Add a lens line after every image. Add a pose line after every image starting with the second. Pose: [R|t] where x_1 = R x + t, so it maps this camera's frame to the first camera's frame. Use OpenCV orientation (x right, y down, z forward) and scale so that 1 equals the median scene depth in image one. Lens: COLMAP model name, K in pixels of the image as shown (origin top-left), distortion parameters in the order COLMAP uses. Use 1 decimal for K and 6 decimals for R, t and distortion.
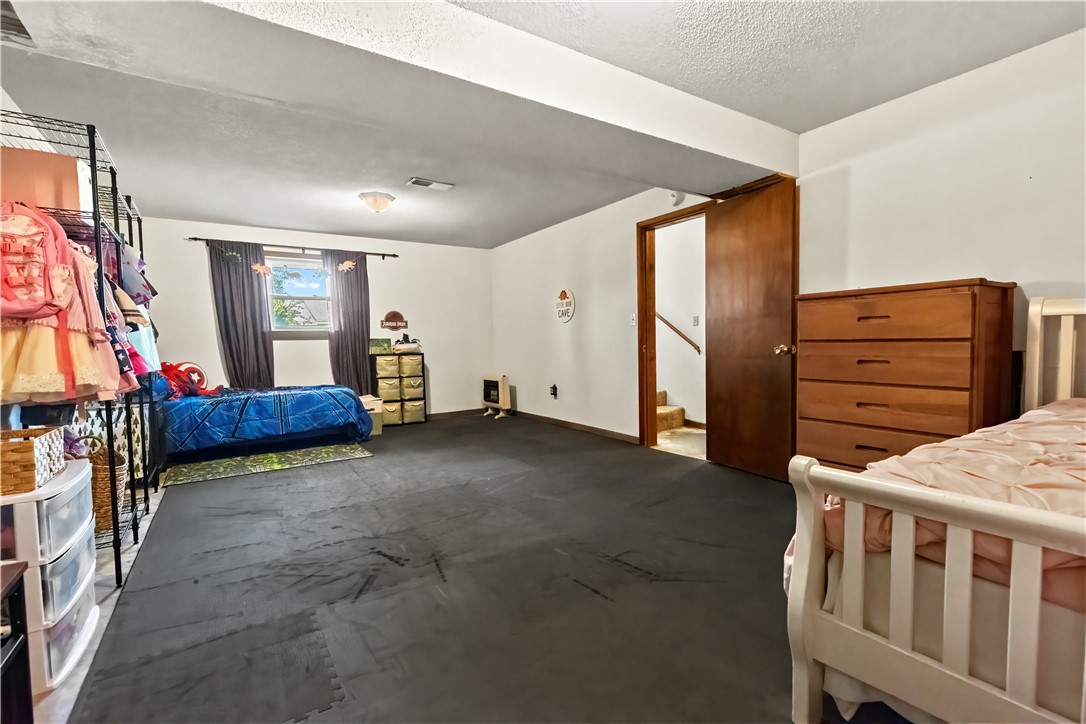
lens RADIAL K [[488.9, 0, 549.0], [0, 488.9, 365.5], [0, 0, 1]] dist [0.004603, -0.000089]
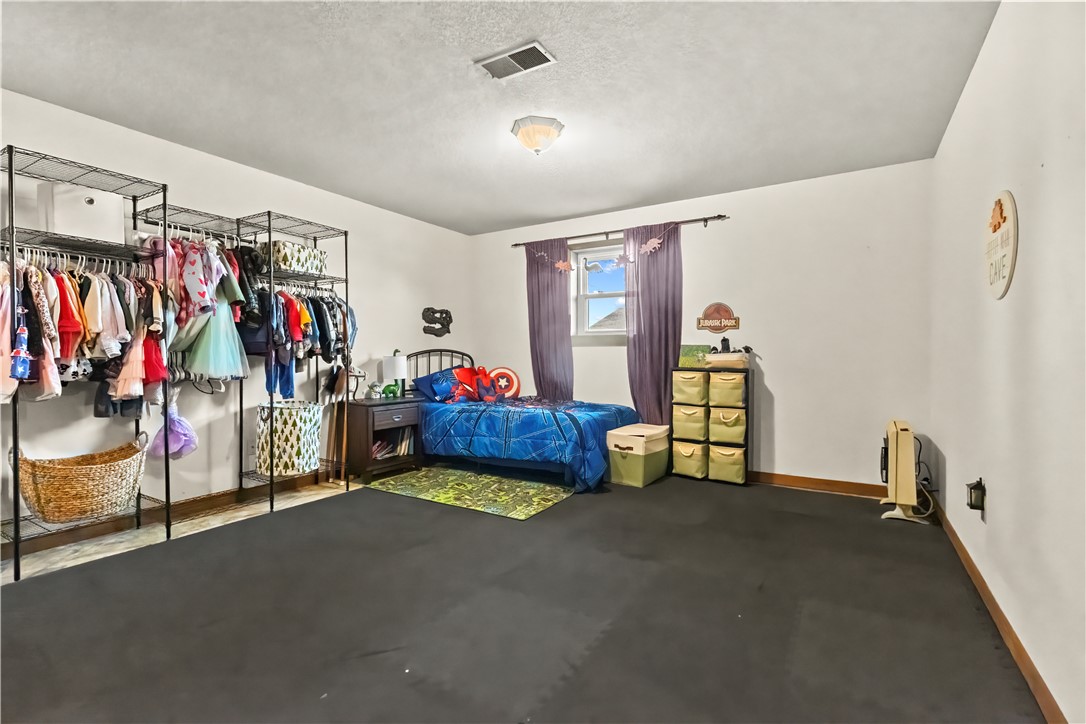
lens RADIAL K [[488.9, 0, 549.0], [0, 488.9, 365.5], [0, 0, 1]] dist [0.004603, -0.000089]
pose [[0.418106, 0.042604, -0.907398, 0.192108], [-0.052456, 0.998365, 0.022705, -0.032907], [0.906882, 0.038105, 0.419658, 0.555584]]
